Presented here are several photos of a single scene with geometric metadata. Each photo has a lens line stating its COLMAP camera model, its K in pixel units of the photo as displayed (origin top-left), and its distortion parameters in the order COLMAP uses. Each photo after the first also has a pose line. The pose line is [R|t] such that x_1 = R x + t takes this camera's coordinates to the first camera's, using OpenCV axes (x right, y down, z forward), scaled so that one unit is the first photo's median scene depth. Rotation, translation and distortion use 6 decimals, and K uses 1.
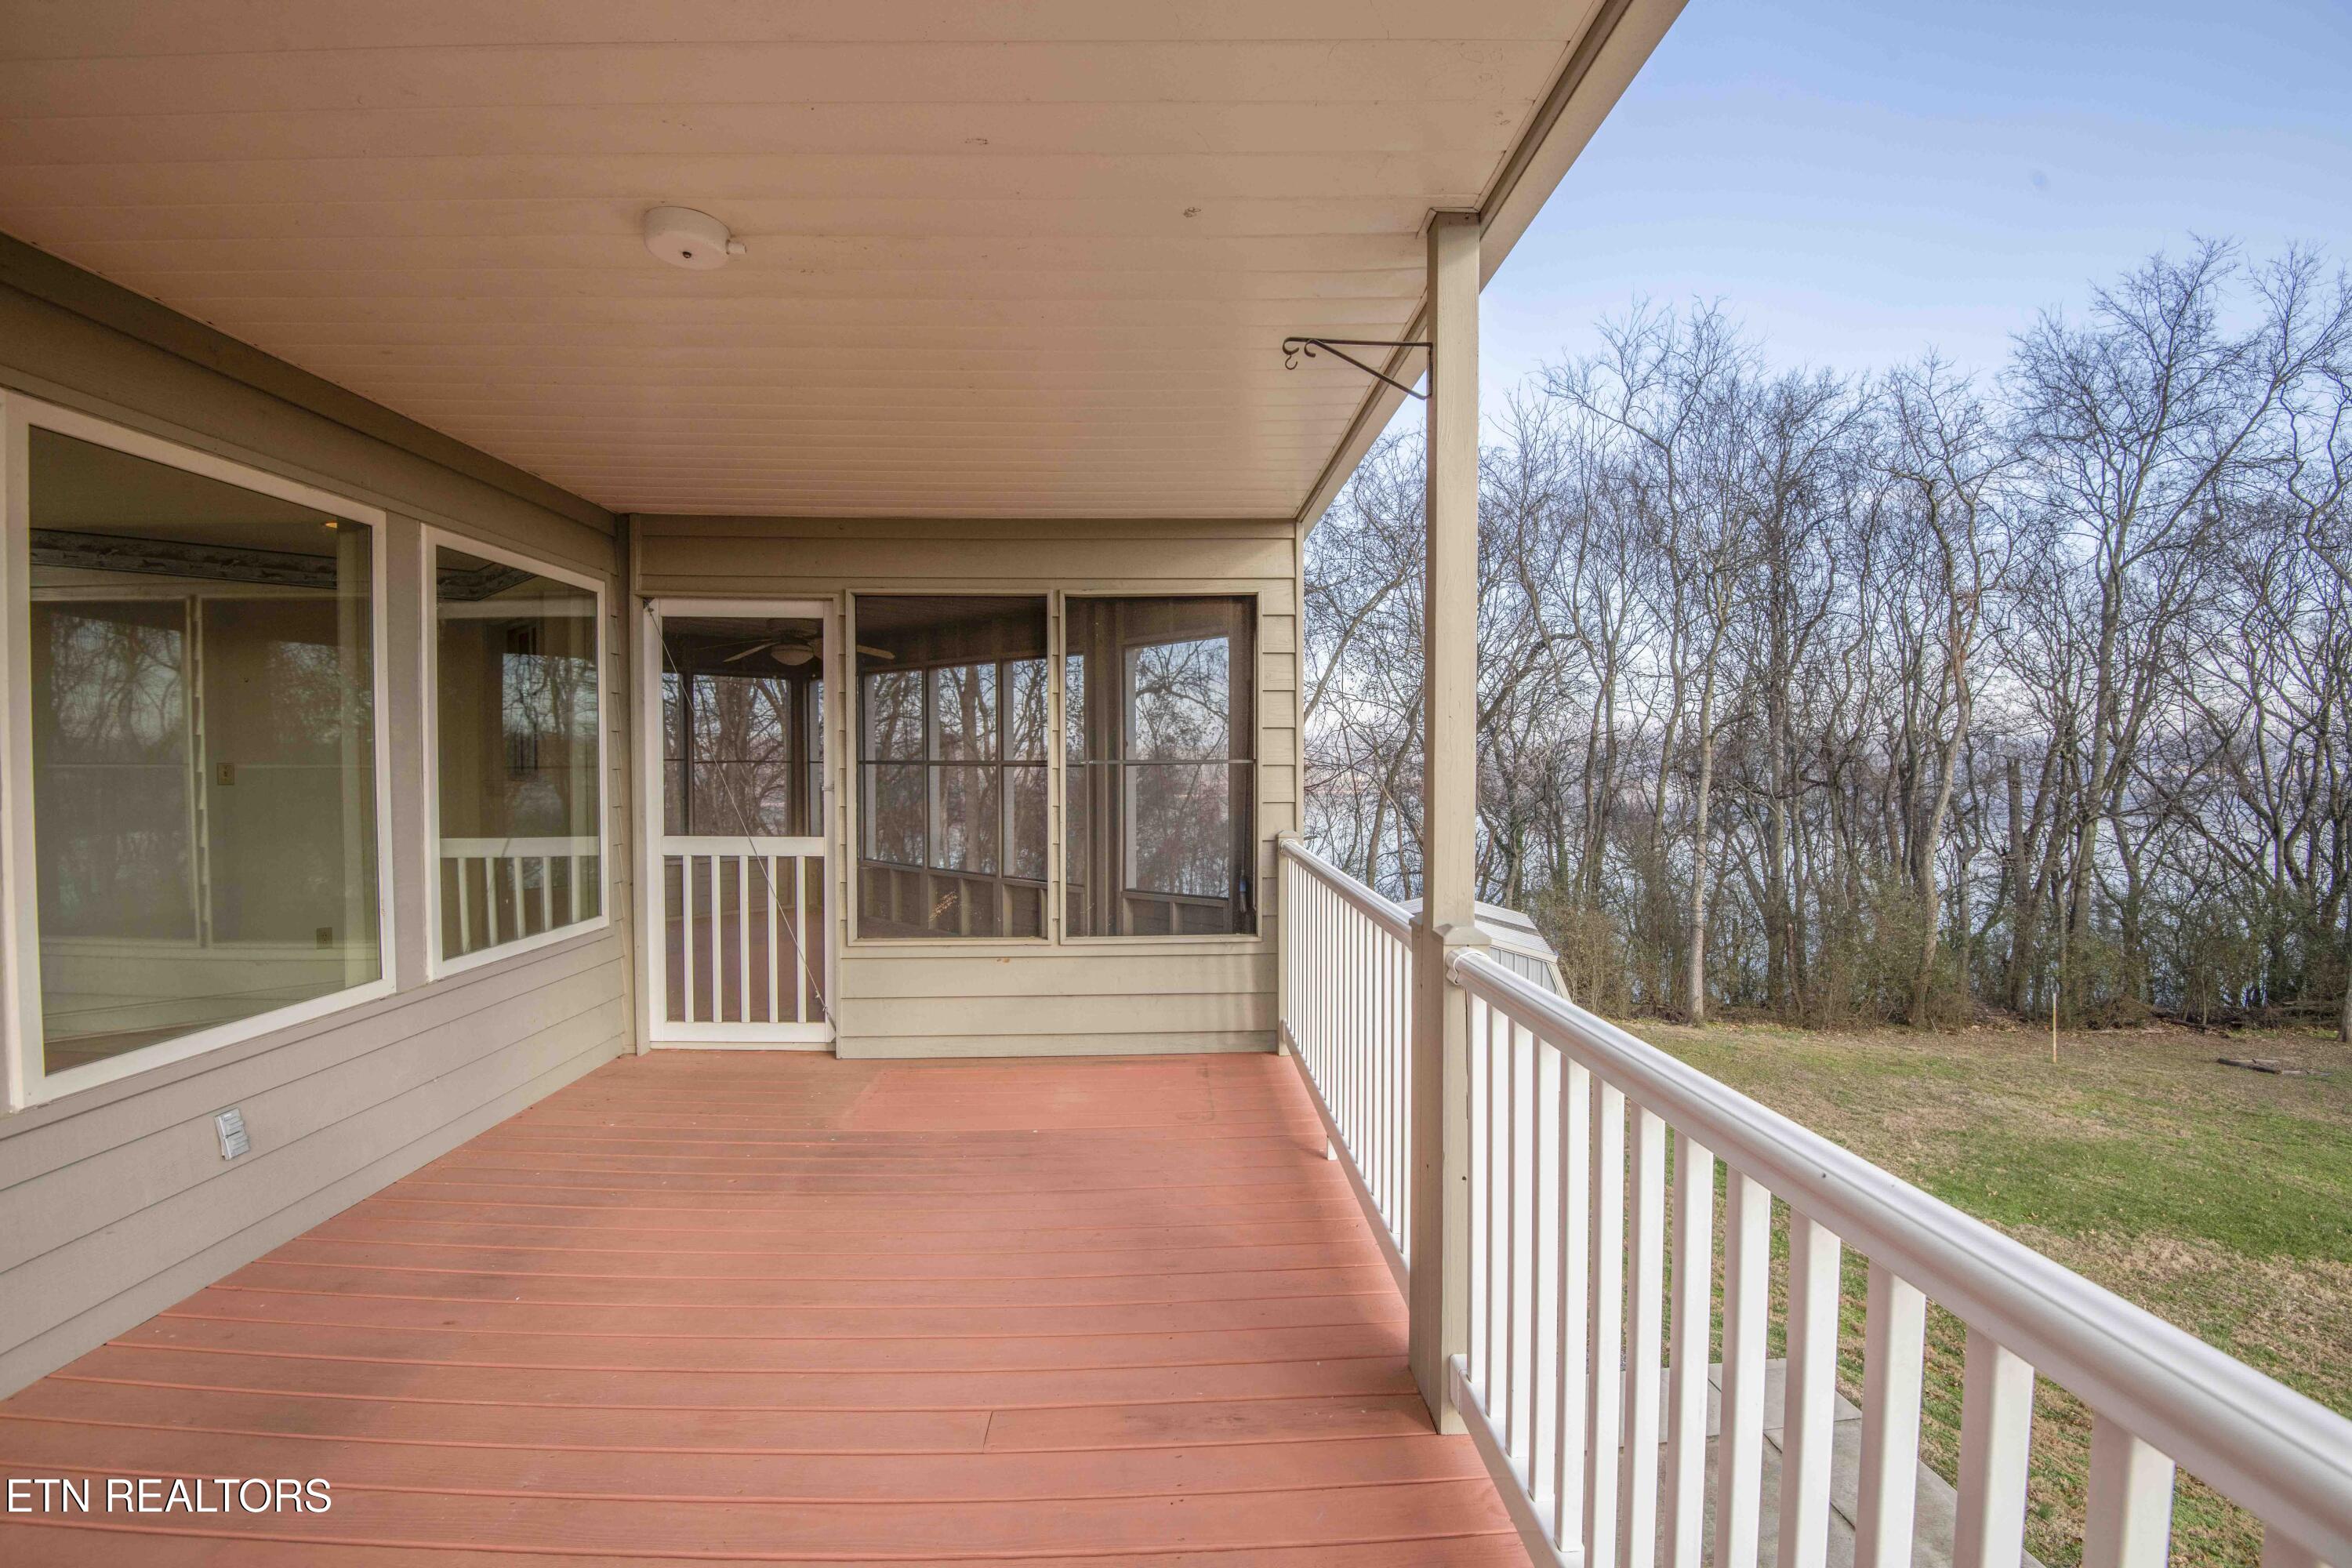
lens RADIAL K [[1087.5, 0, 1190.6], [0, 1087.5, 782.7], [0, 0, 1]] dist [-0.025271, -0.010856]
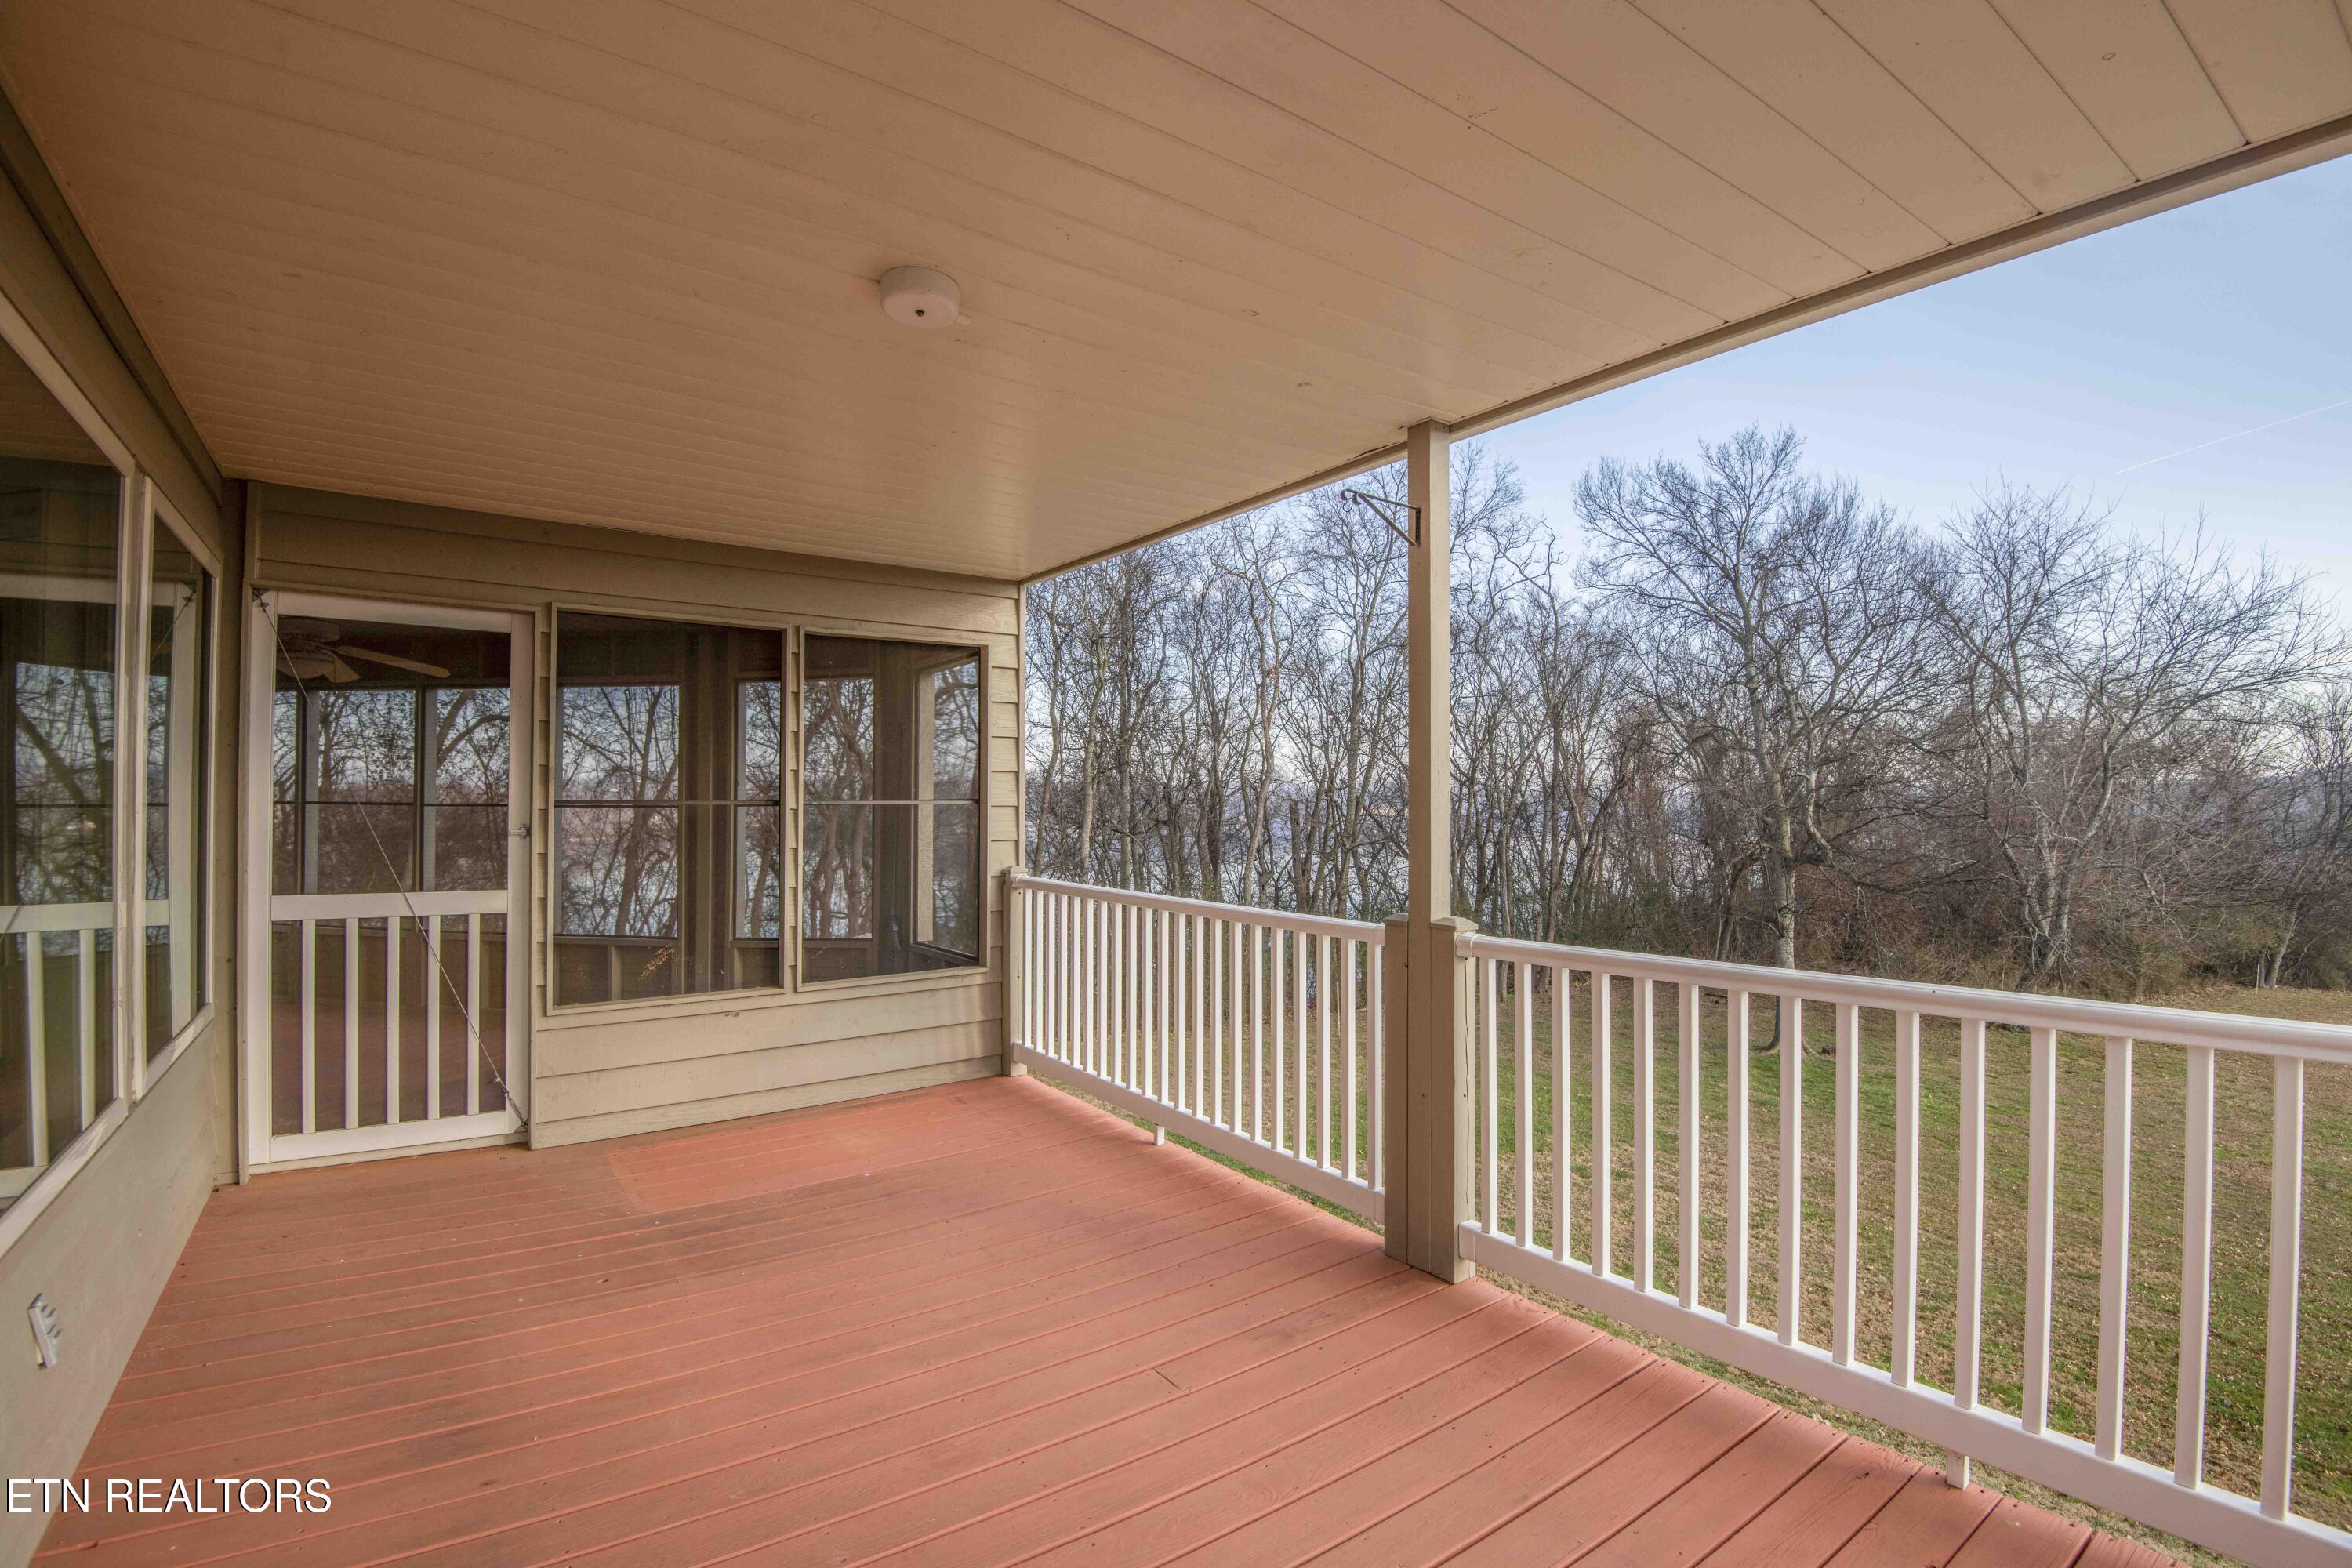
lens RADIAL K [[1087.5, 0, 1186.2], [0, 1087.5, 777.3], [0, 0, 1]] dist [-0.025271, -0.010856]
pose [[0.832263, 0.016308, 0.554141, -0.364731], [0.008706, 0.999060, -0.042477, 0.002793], [-0.554313, 0.040176, 0.831338, 0.002211]]
